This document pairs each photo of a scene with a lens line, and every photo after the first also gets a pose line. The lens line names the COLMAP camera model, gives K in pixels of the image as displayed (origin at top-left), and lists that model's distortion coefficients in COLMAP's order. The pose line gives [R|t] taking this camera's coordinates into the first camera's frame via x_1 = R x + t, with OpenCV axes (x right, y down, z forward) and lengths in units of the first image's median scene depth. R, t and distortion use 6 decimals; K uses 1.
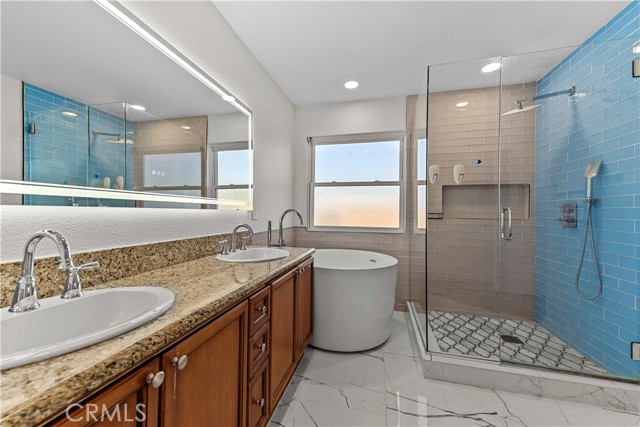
lens RADIAL K [[248.8, 0, 319.7], [0, 248.8, 212.0], [0, 0, 1]] dist [0.015928, 0.000079]
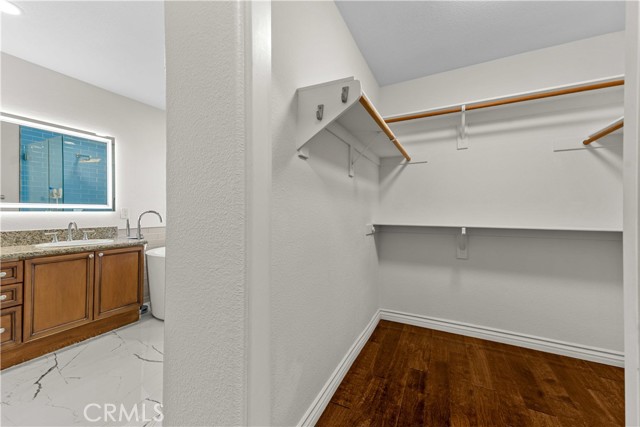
lens RADIAL K [[254.0, 0, 315.9], [0, 254.0, 210.7], [0, 0, 1]] dist [0.030921, -0.002701]
pose [[0.977359, -0.017579, -0.210856, 0.881605], [0.015894, 0.999827, -0.009681, 0.013990], [0.210990, 0.006111, 0.977469, -0.106798]]
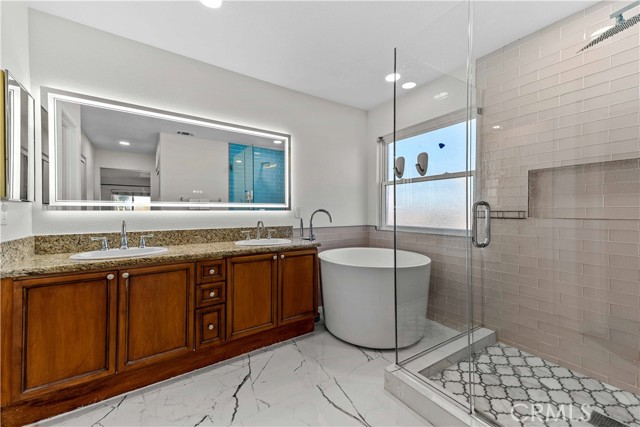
lens RADIAL K [[254.0, 0, 318.0], [0, 254.0, 210.1], [0, 0, 1]] dist [0.030921, -0.002701]
pose [[0.742732, -0.018845, -0.669323, 0.596814], [0.012003, 0.999818, -0.014831, 0.008766], [0.669481, 0.002982, 0.742823, 0.082435]]
